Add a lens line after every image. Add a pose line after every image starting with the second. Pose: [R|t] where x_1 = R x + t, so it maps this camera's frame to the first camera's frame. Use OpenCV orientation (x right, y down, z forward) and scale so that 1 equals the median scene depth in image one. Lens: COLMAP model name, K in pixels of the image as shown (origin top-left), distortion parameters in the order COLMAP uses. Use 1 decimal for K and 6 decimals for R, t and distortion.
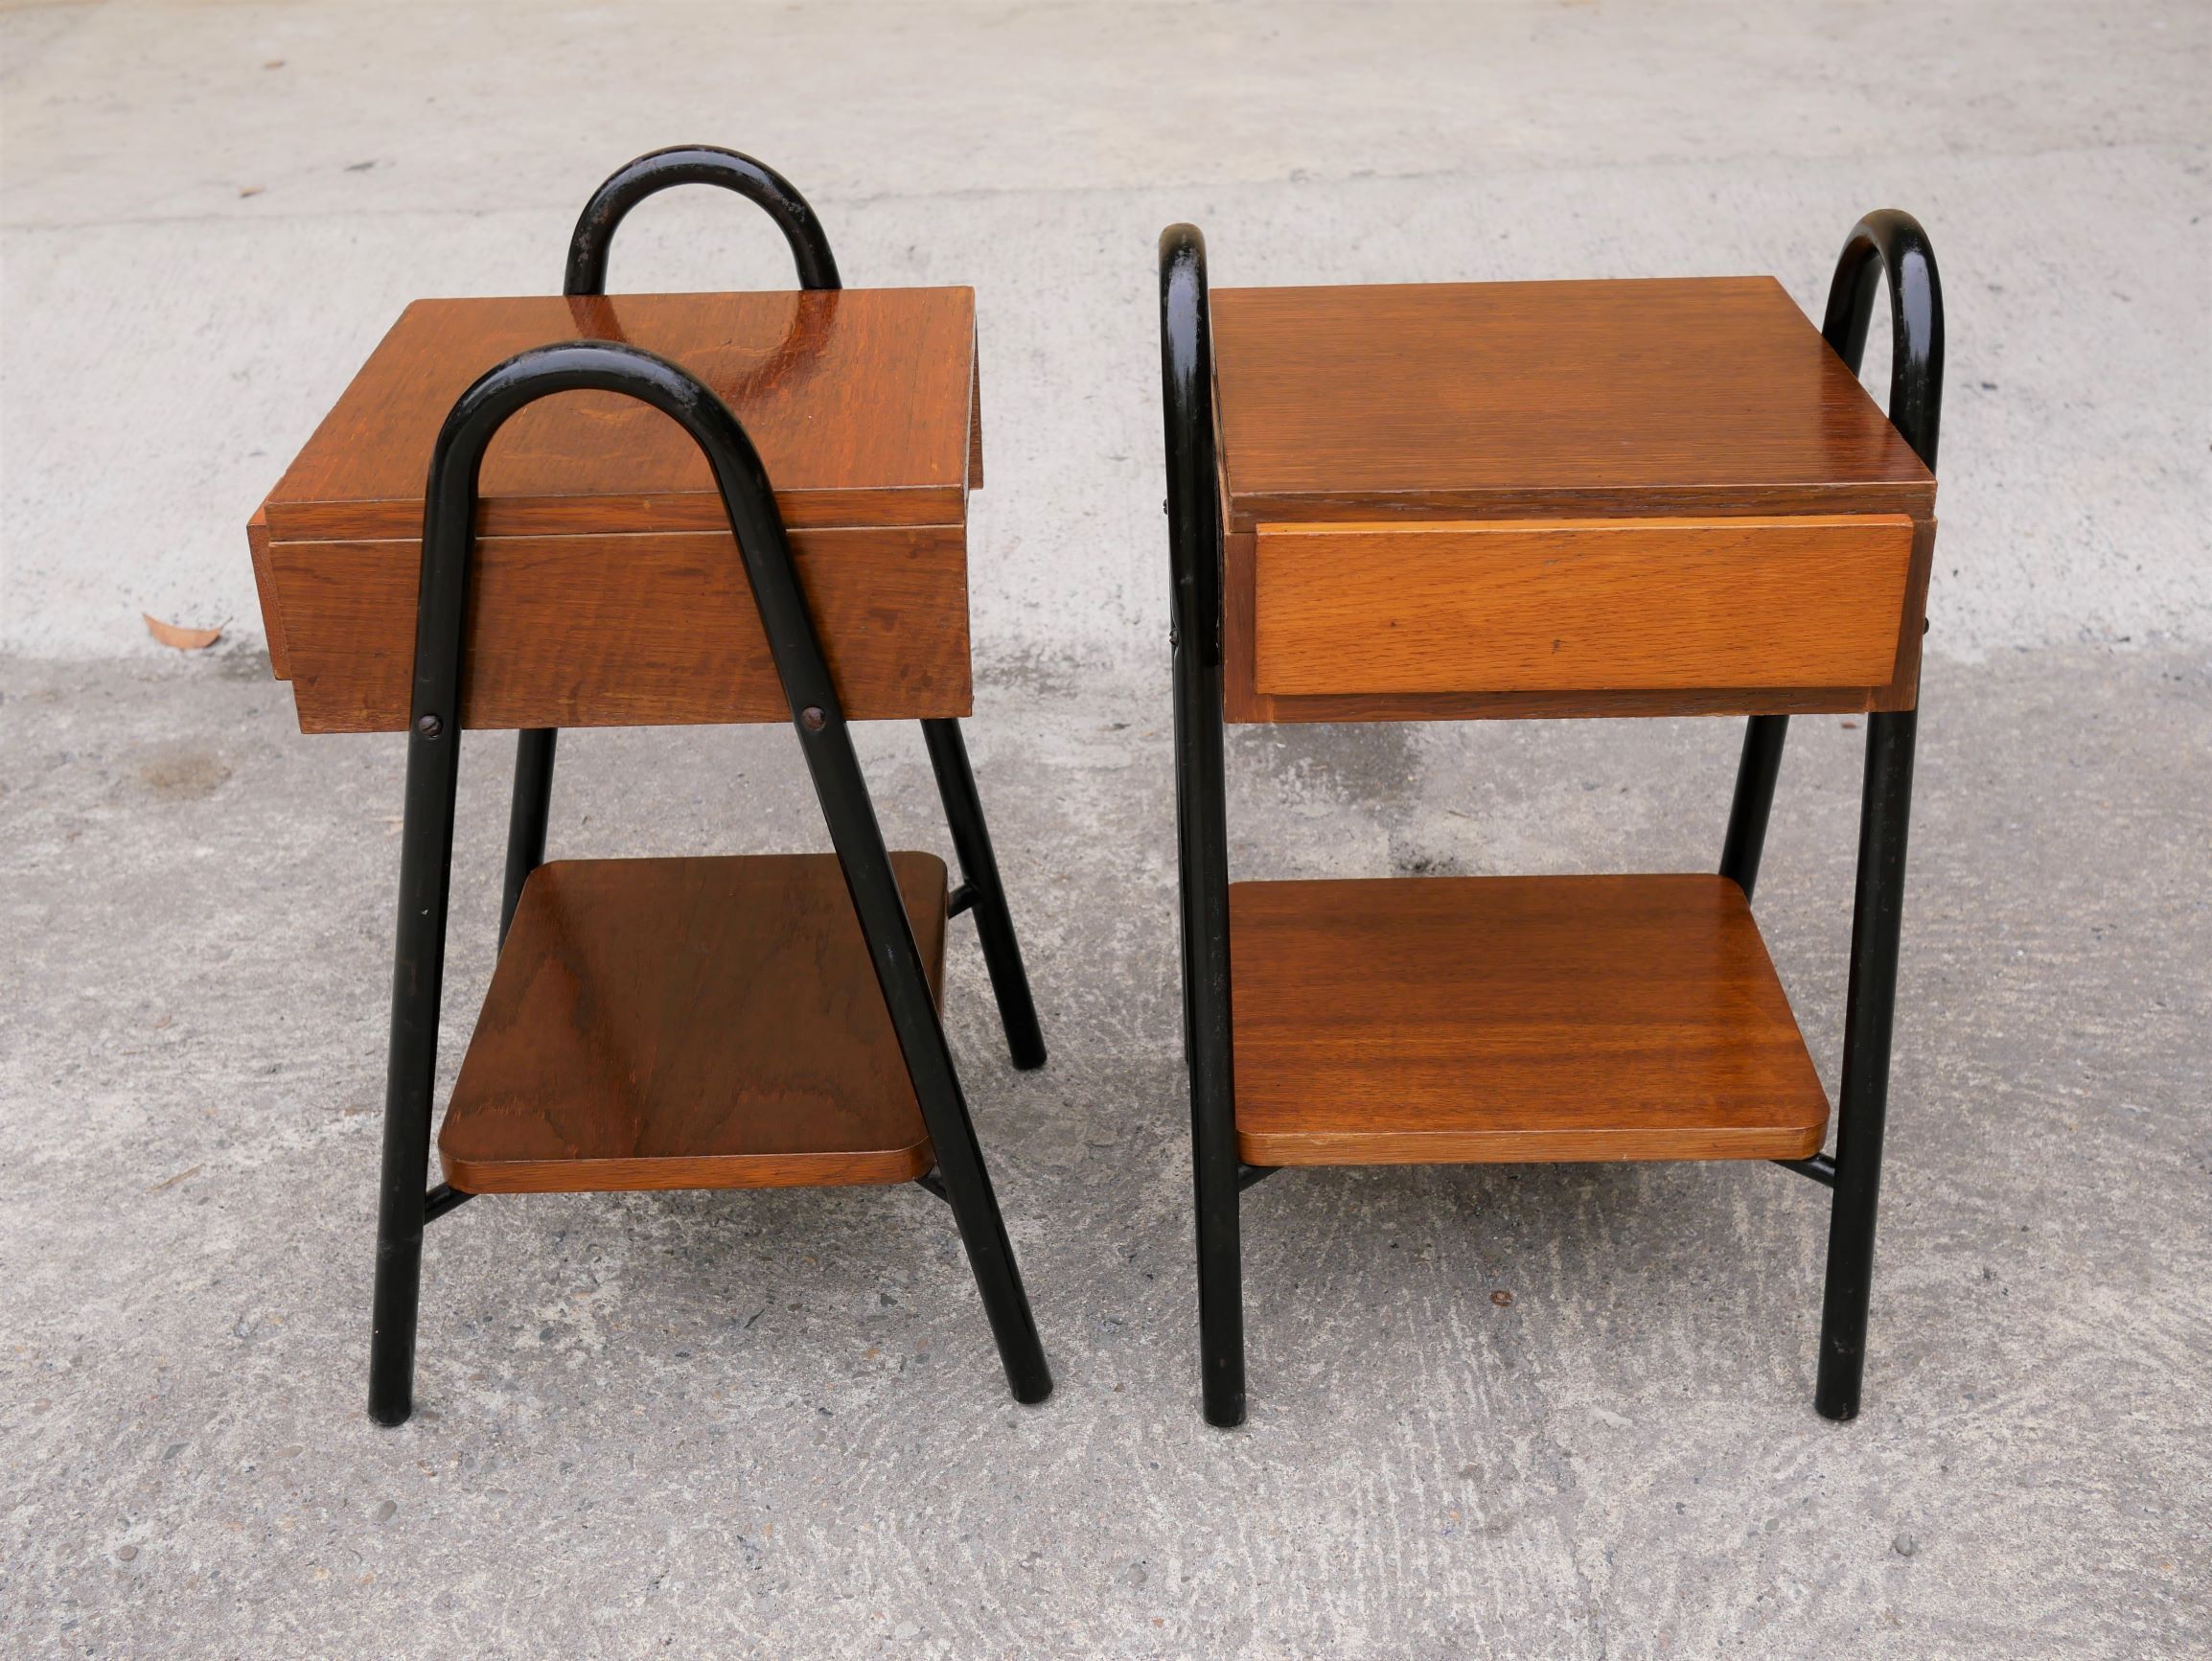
lens RADIAL K [[2497.3, 0, 1101.6], [0, 2497.3, 822.5], [0, 0, 1]] dist [-0.013532, 0.000000]
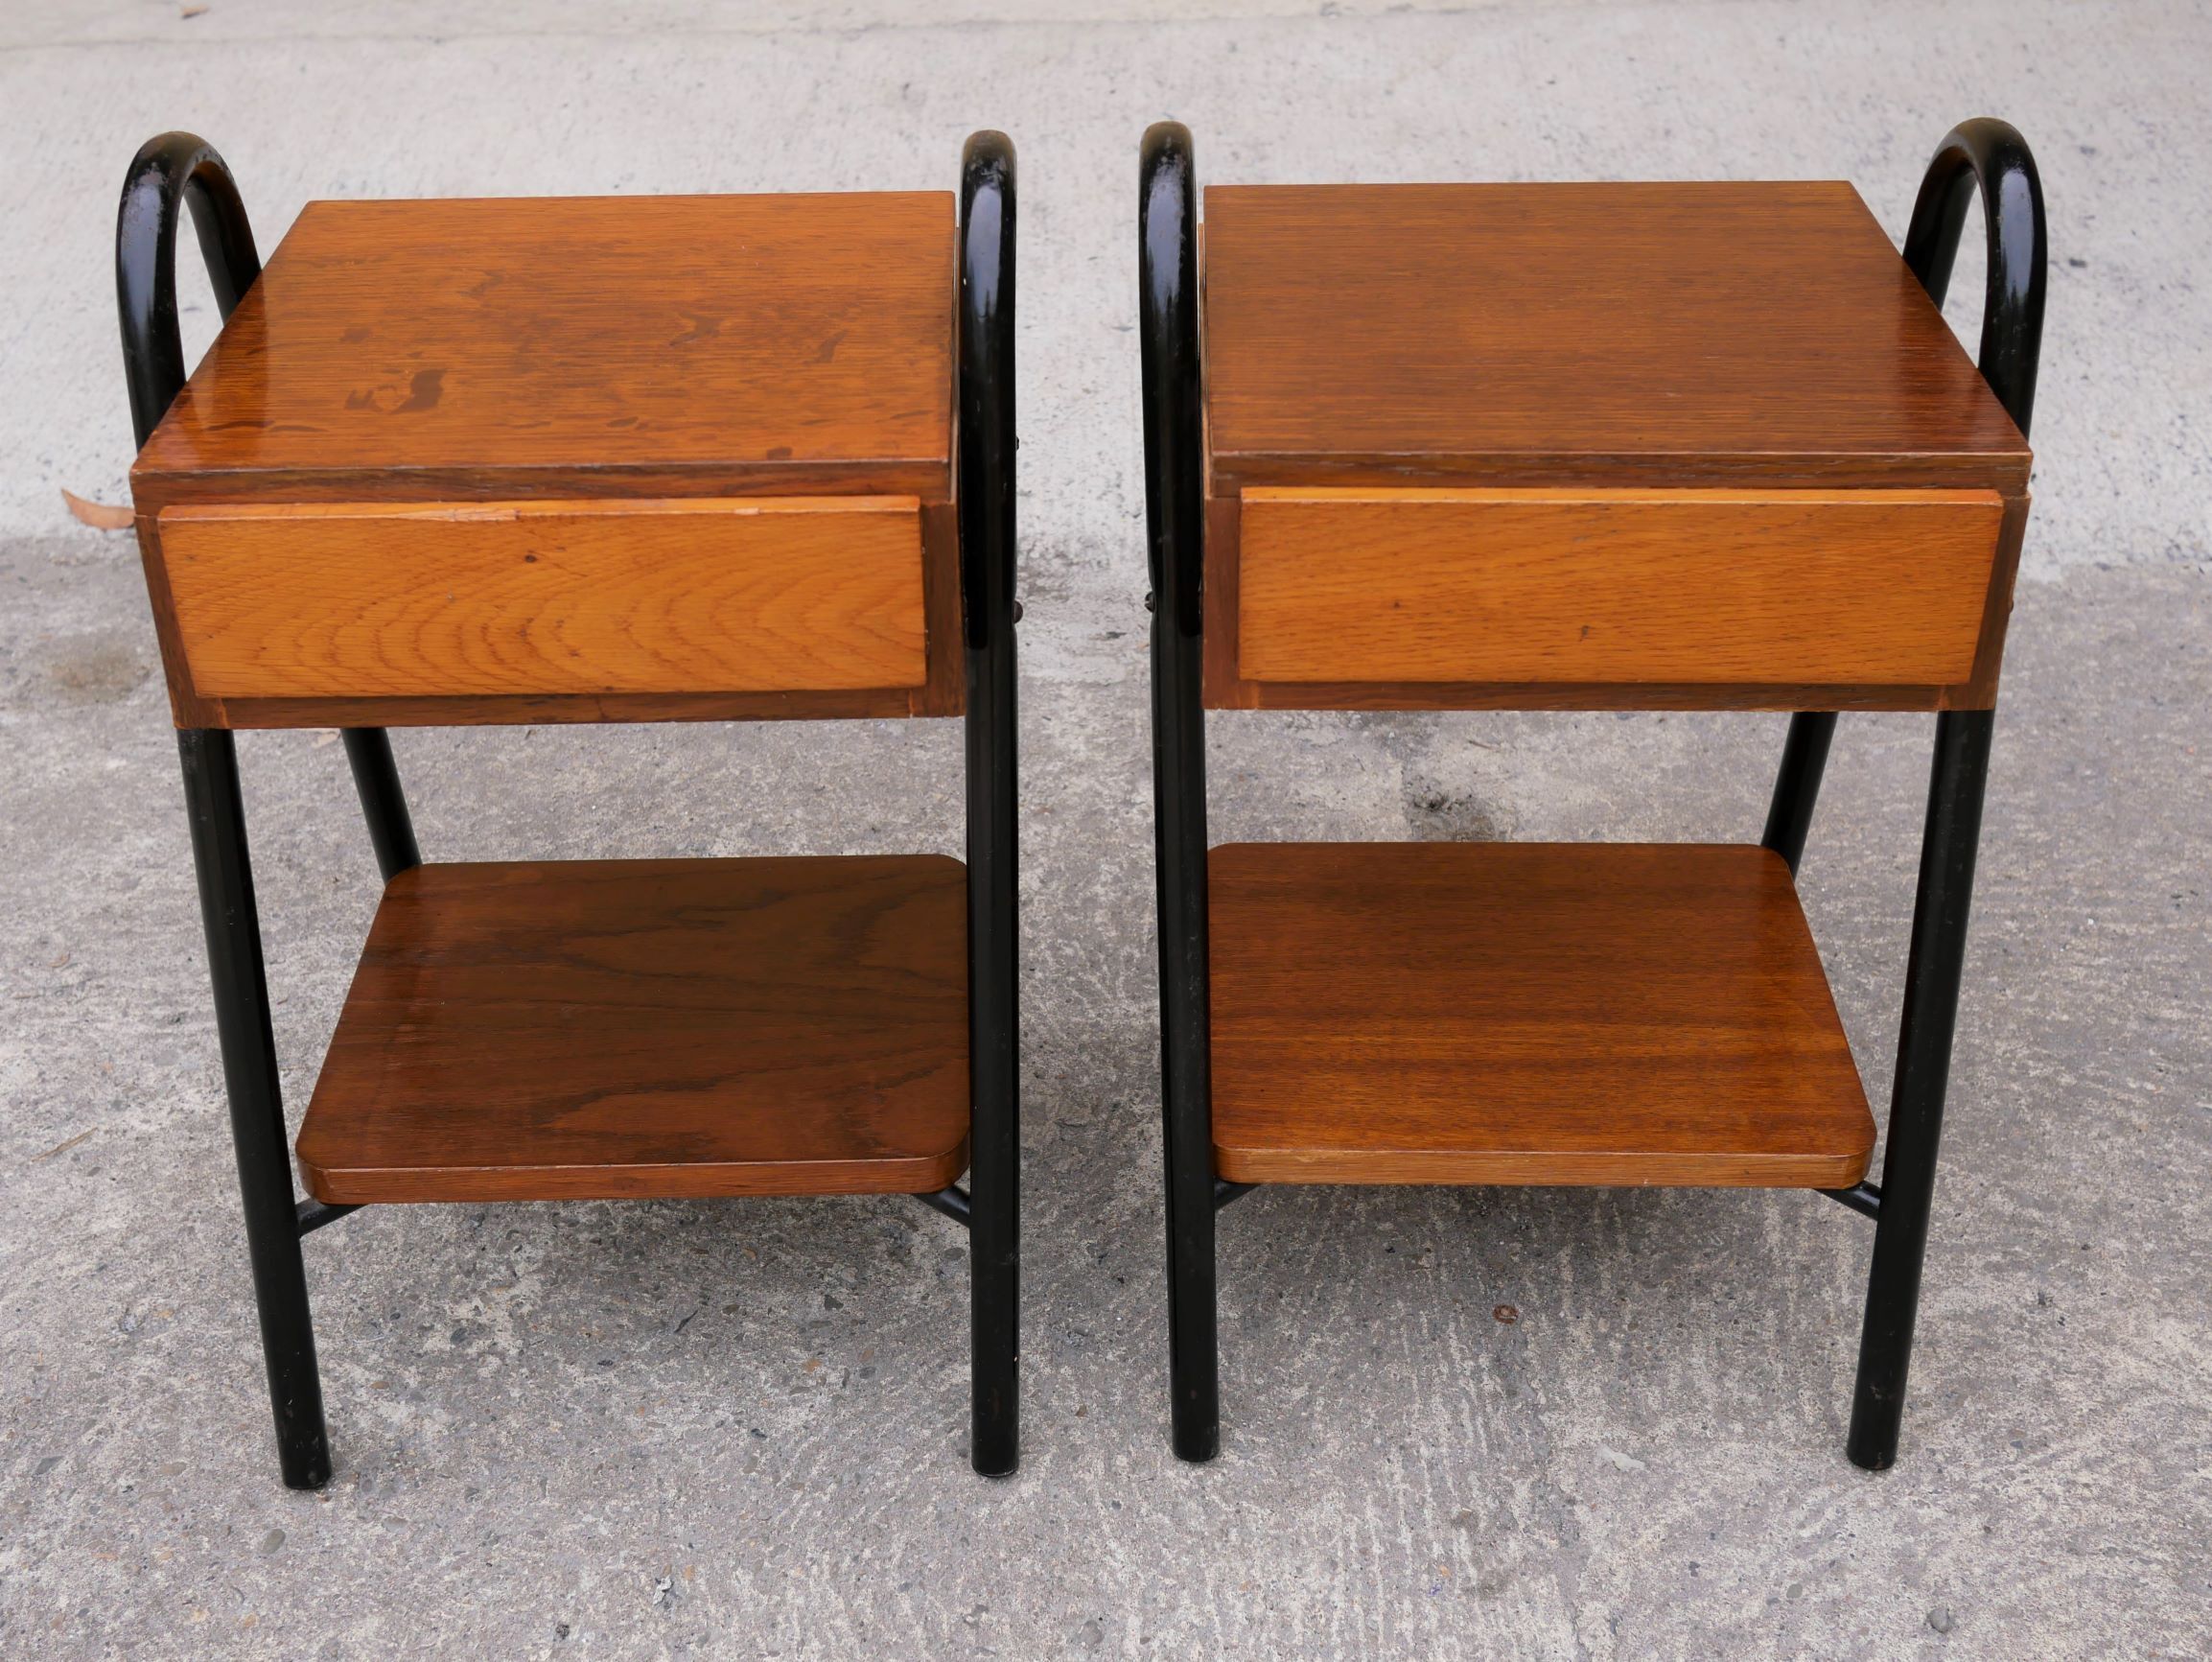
lens RADIAL K [[2551.6, 0, 1097.6], [0, 2551.6, 844.6], [0, 0, 1]] dist [-0.011507, 0.000000]
pose [[0.999792, 0.017277, -0.010856, 0.019337], [-0.016387, 0.996873, 0.077300, -0.051716], [0.012157, -0.077106, 0.996949, 0.087271]]
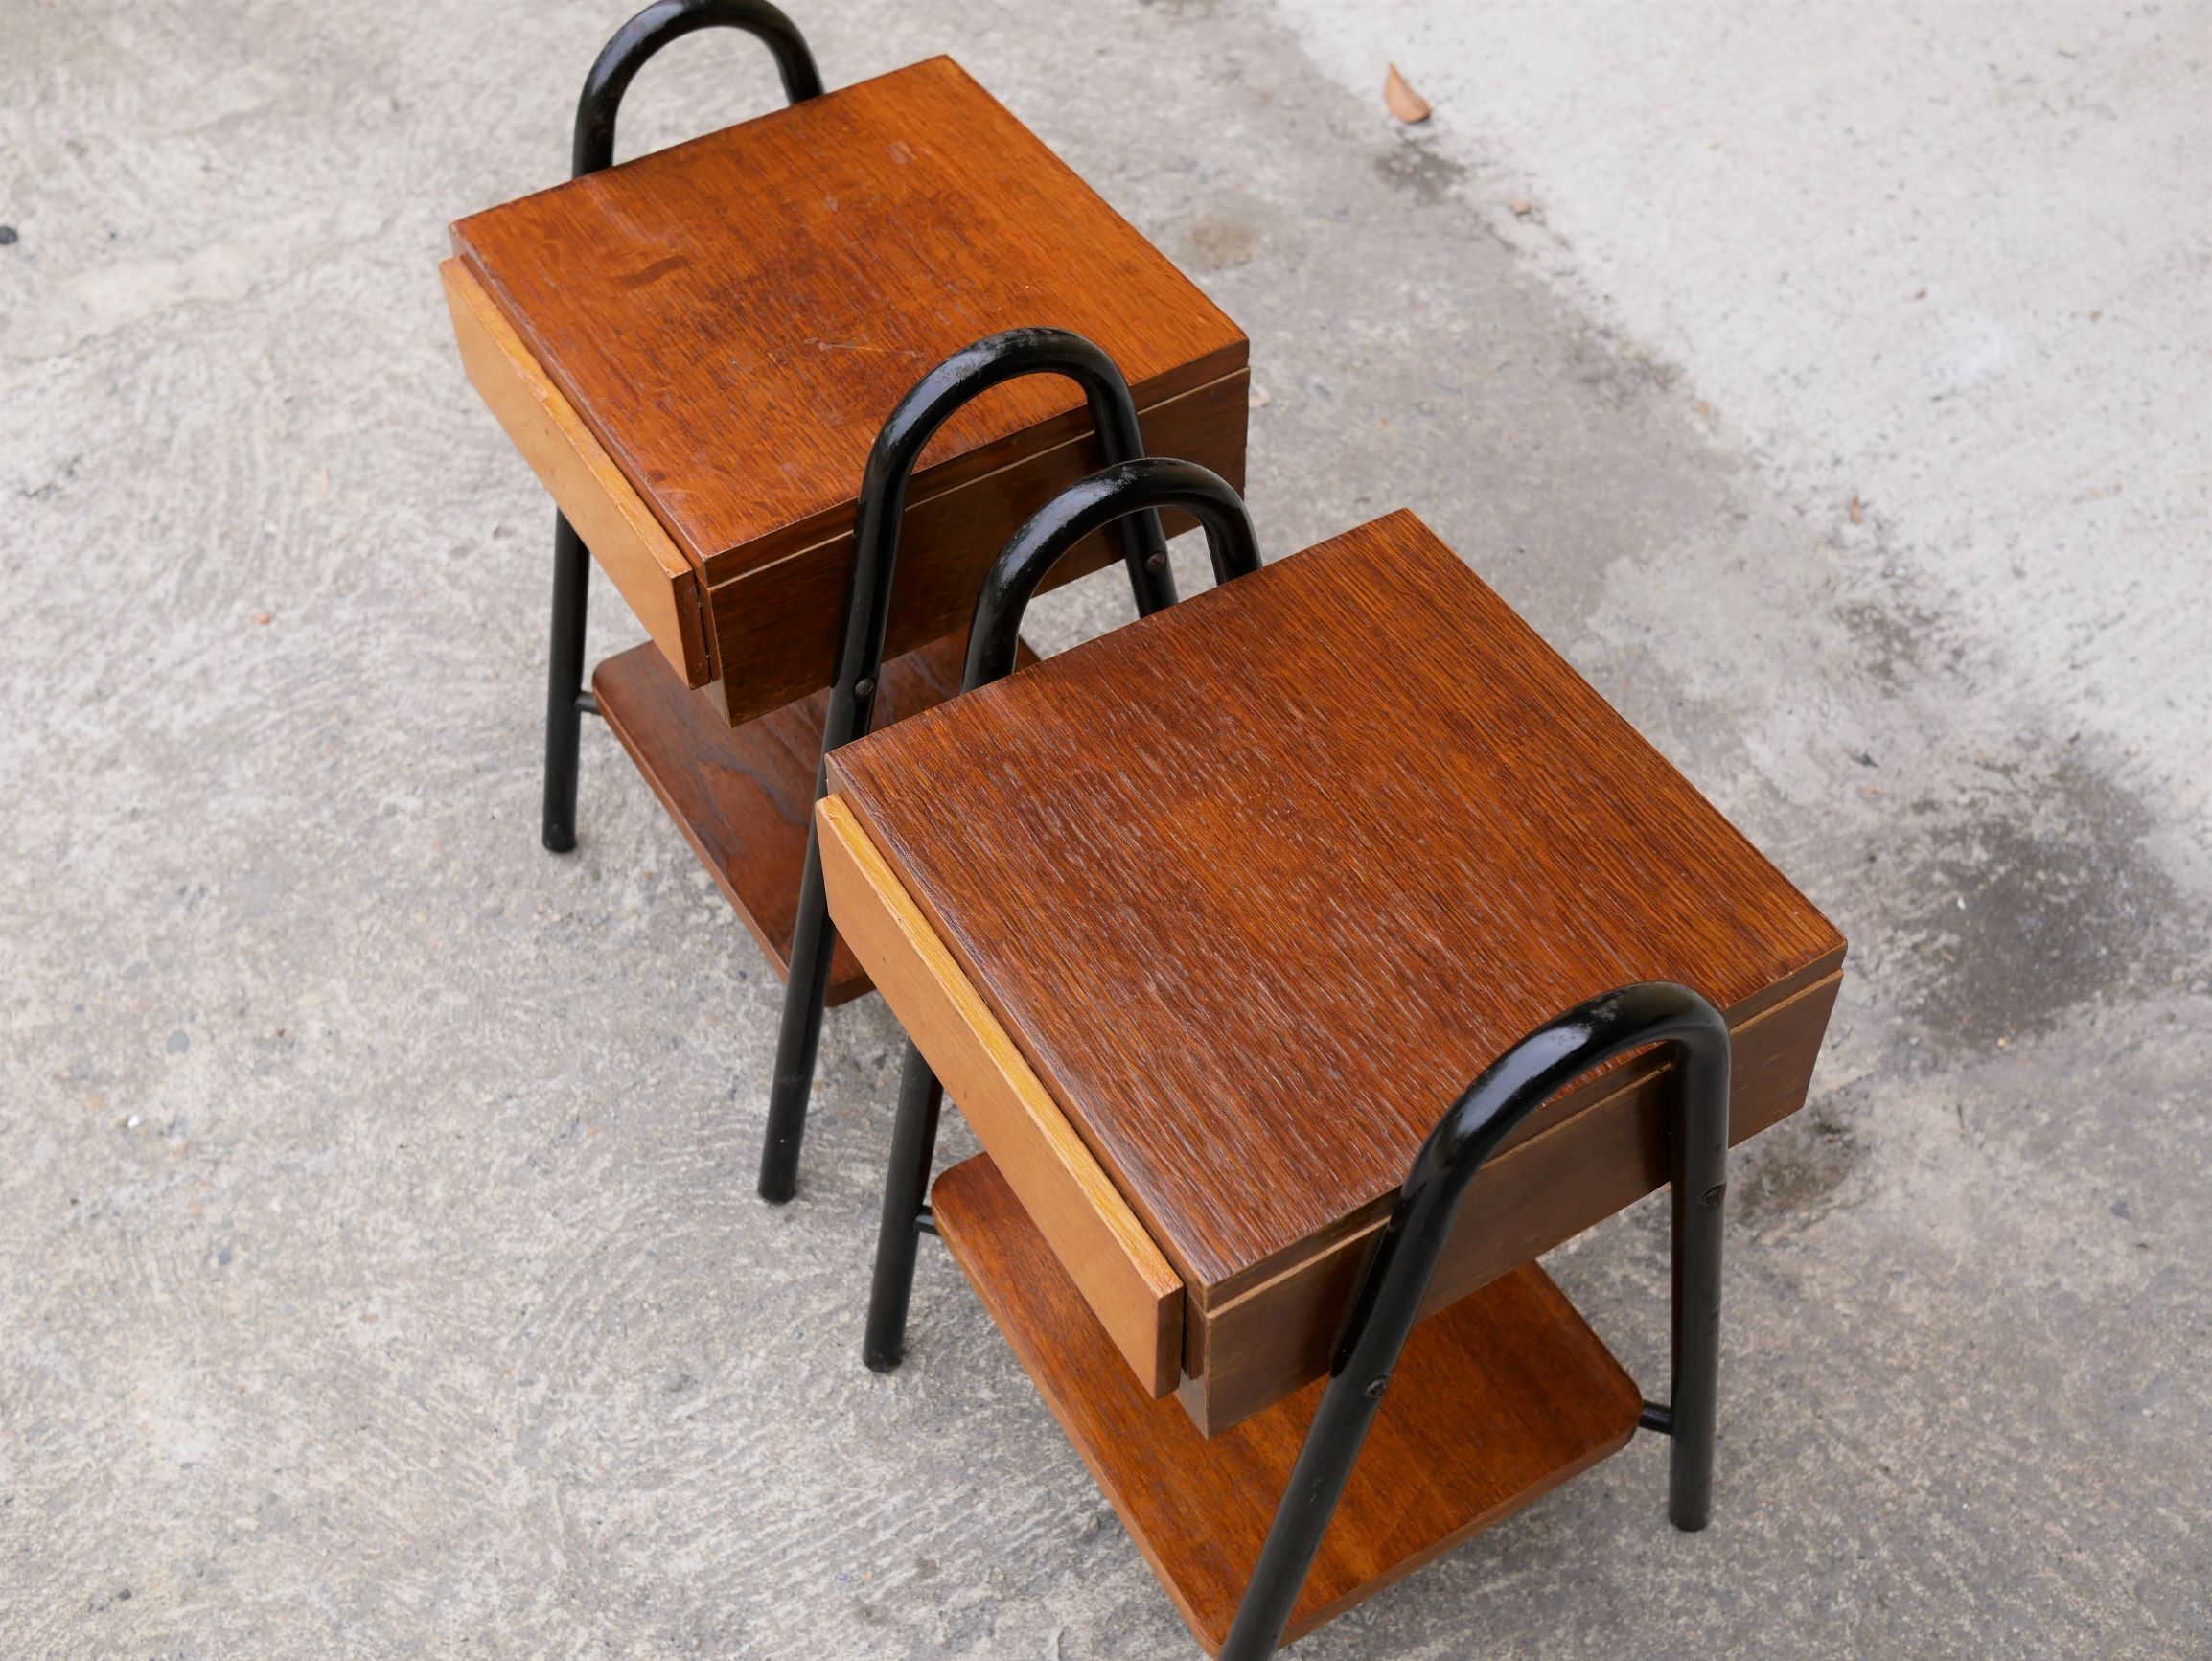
lens RADIAL K [[2551.4, 0, 1086.3], [0, 2551.4, 796.0], [0, 0, 1]] dist [-0.011507, 0.000000]
pose [[0.519124, 0.648883, -0.556293, 0.549509], [-0.414378, 0.760330, 0.500188, -0.538739], [0.747530, -0.029144, 0.663589, 0.319143]]
